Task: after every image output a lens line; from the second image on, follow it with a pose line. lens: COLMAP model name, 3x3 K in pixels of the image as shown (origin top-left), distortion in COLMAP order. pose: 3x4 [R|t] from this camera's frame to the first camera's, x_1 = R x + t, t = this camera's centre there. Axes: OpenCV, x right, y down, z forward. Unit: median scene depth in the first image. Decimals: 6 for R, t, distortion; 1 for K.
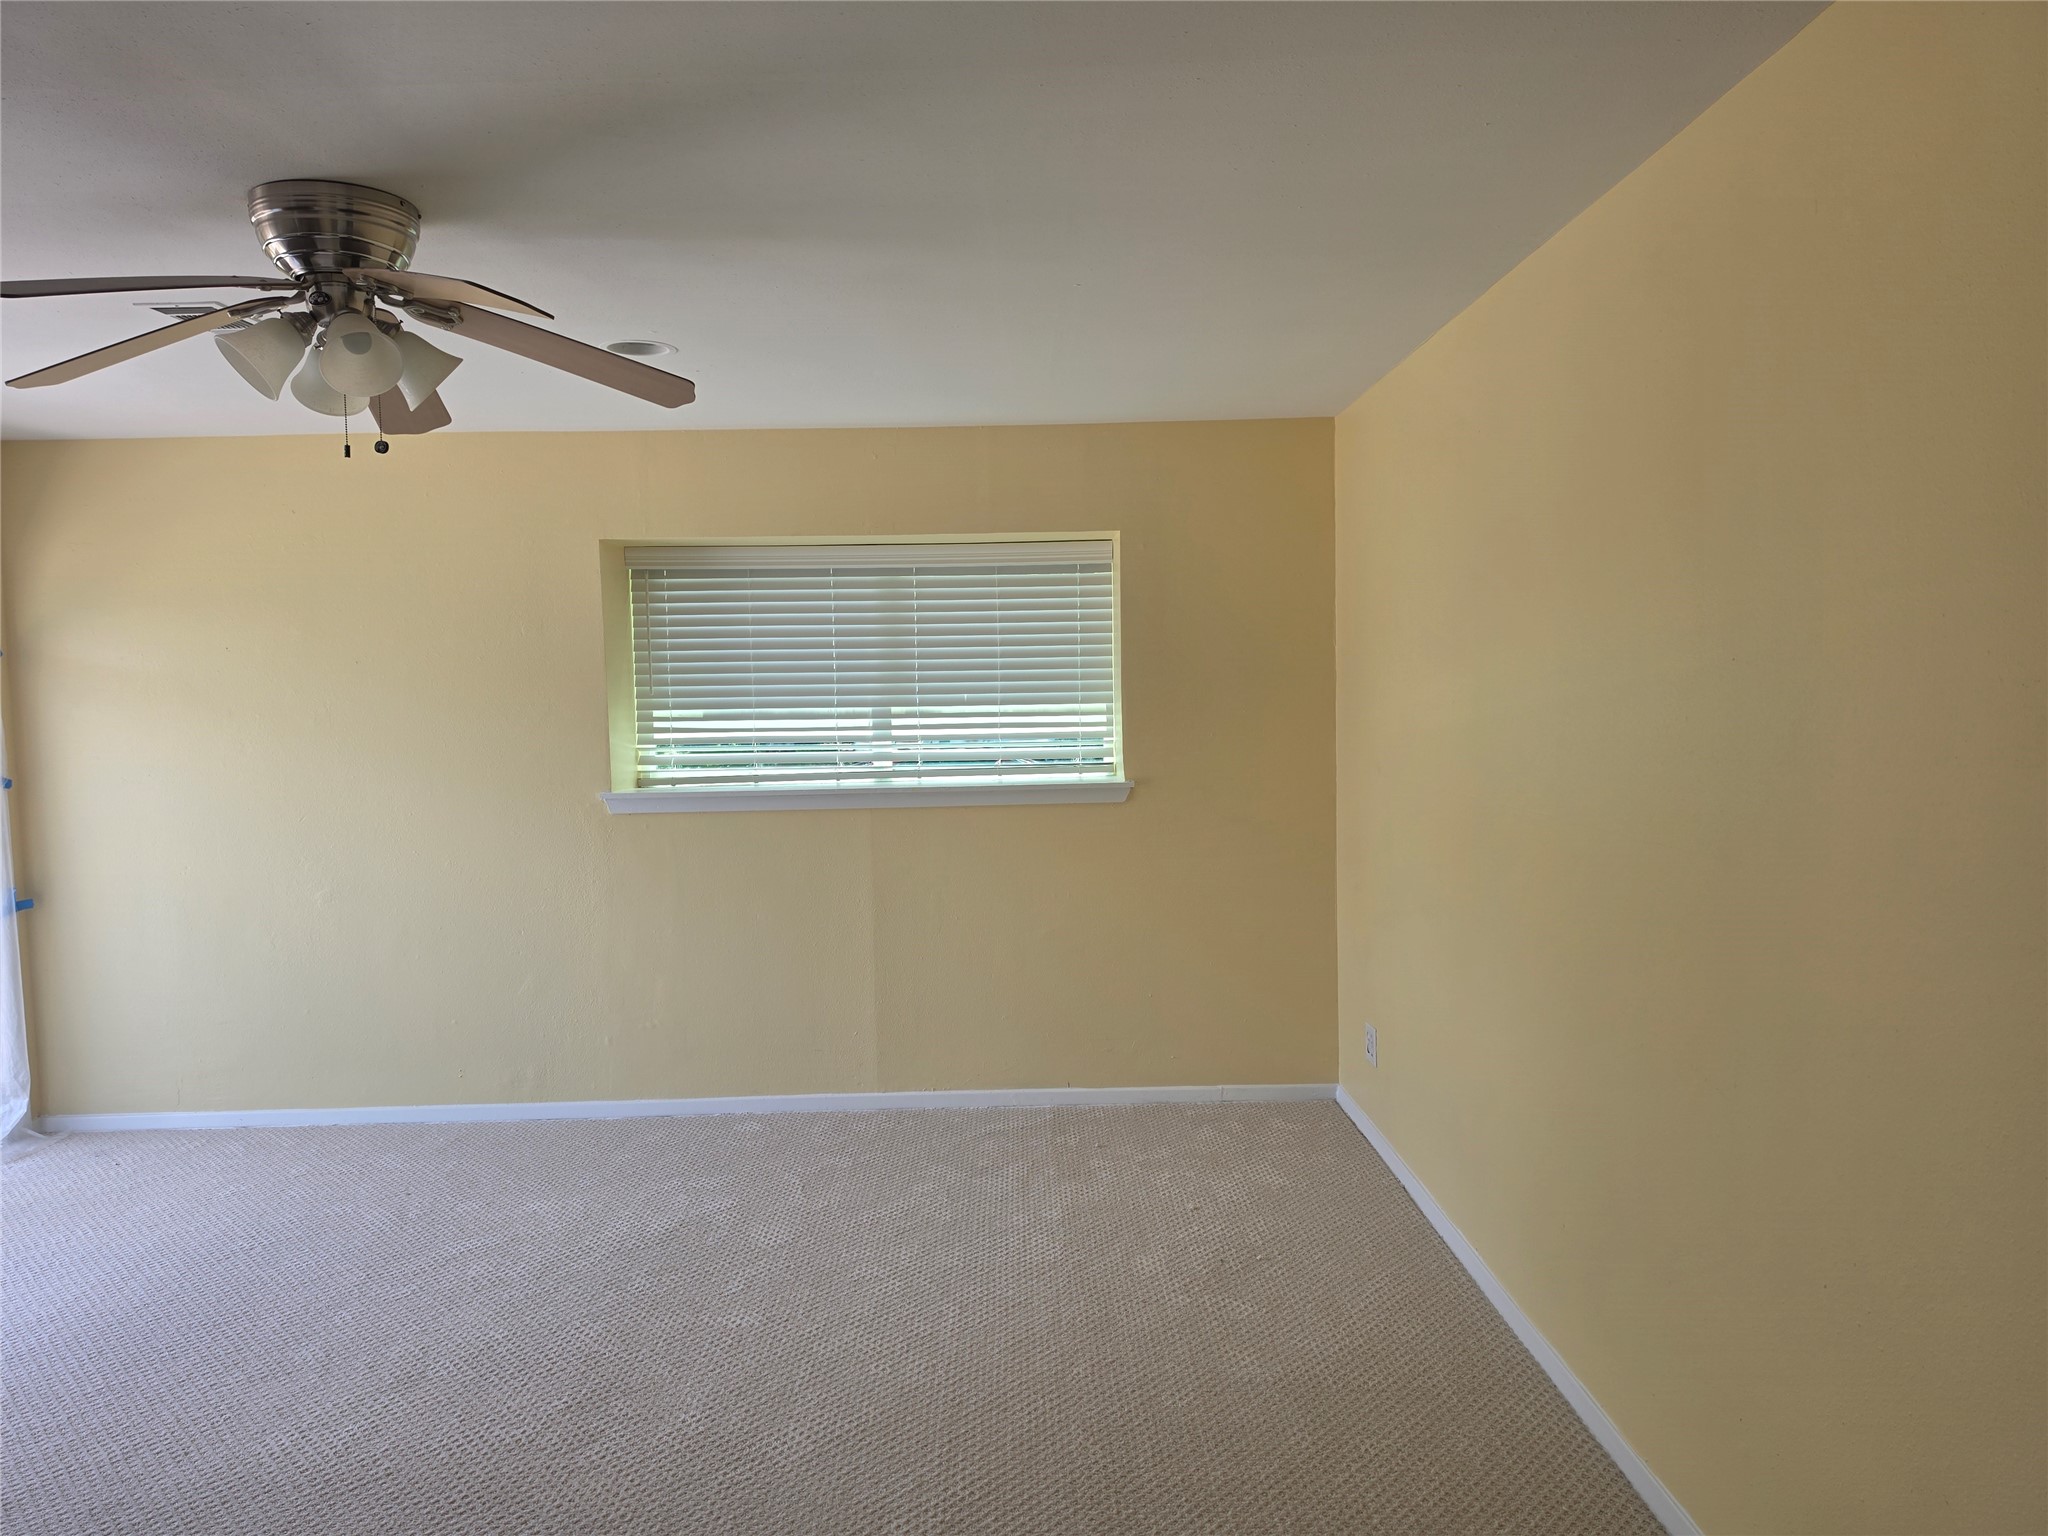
lens RADIAL K [[1399.3, 0, 1022.4], [0, 1399.3, 766.4], [0, 0, 1]] dist [0.002643, -0.006400]
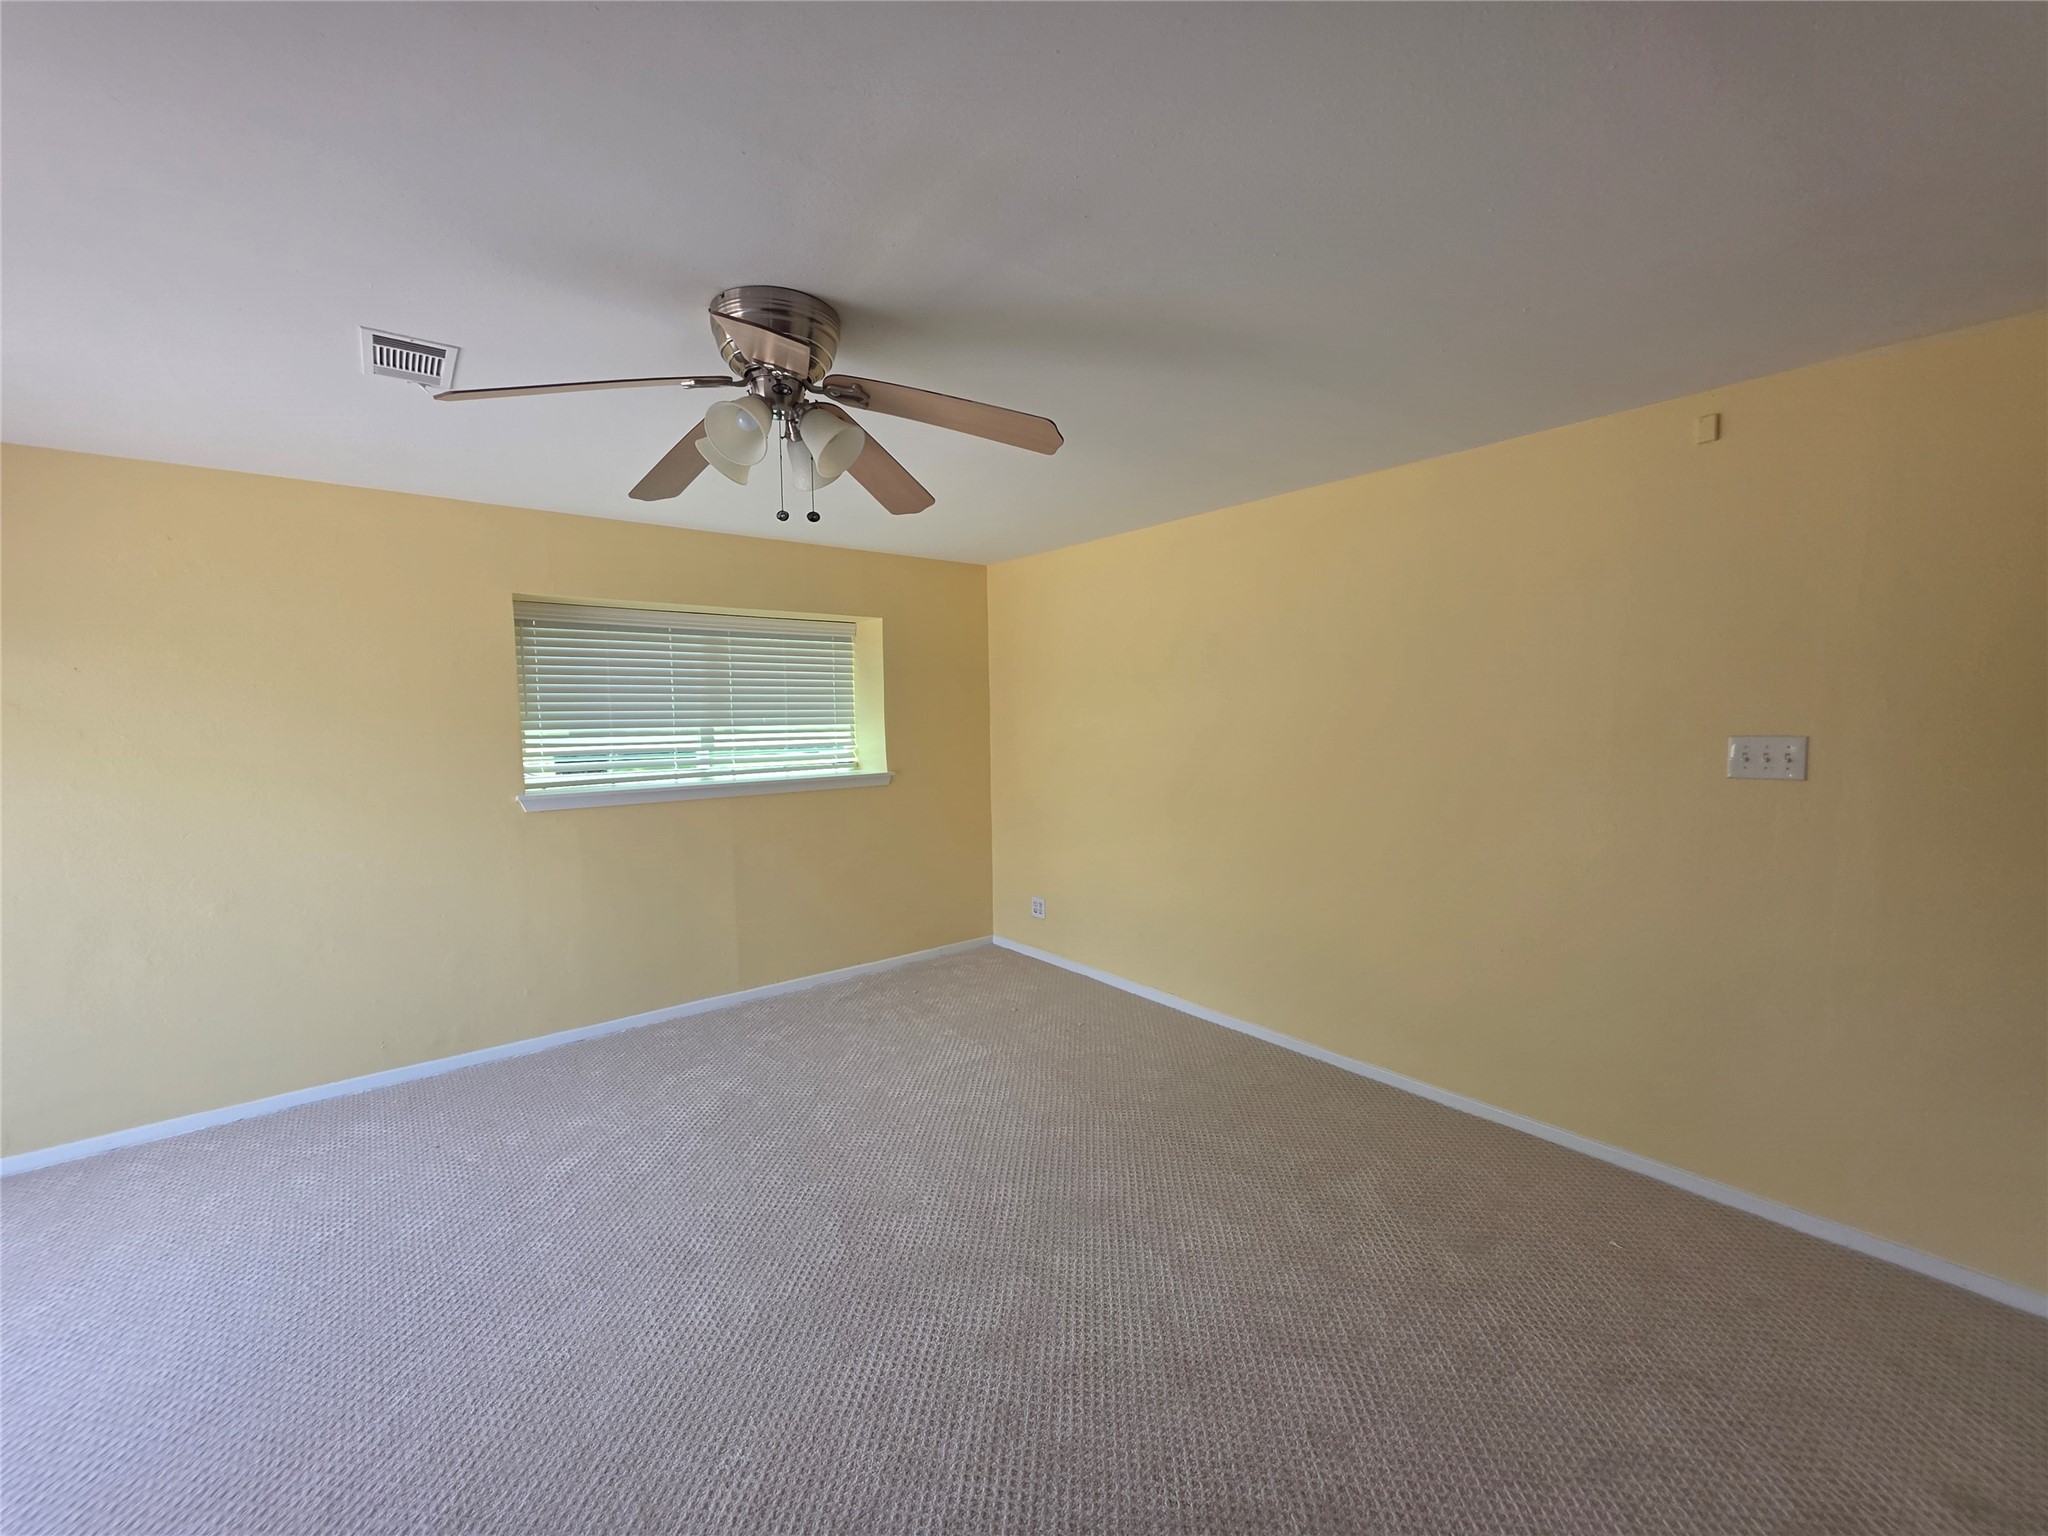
lens RADIAL K [[816.6, 0, 1022.3], [0, 816.6, 774.1], [0, 0, 1]] dist [-0.004718, 0.000222]
pose [[0.794606, -0.038745, 0.605888, -0.355477], [0.033535, 0.999239, 0.019919, 0.000229], [-0.606199, 0.004491, 0.795300, 0.135932]]
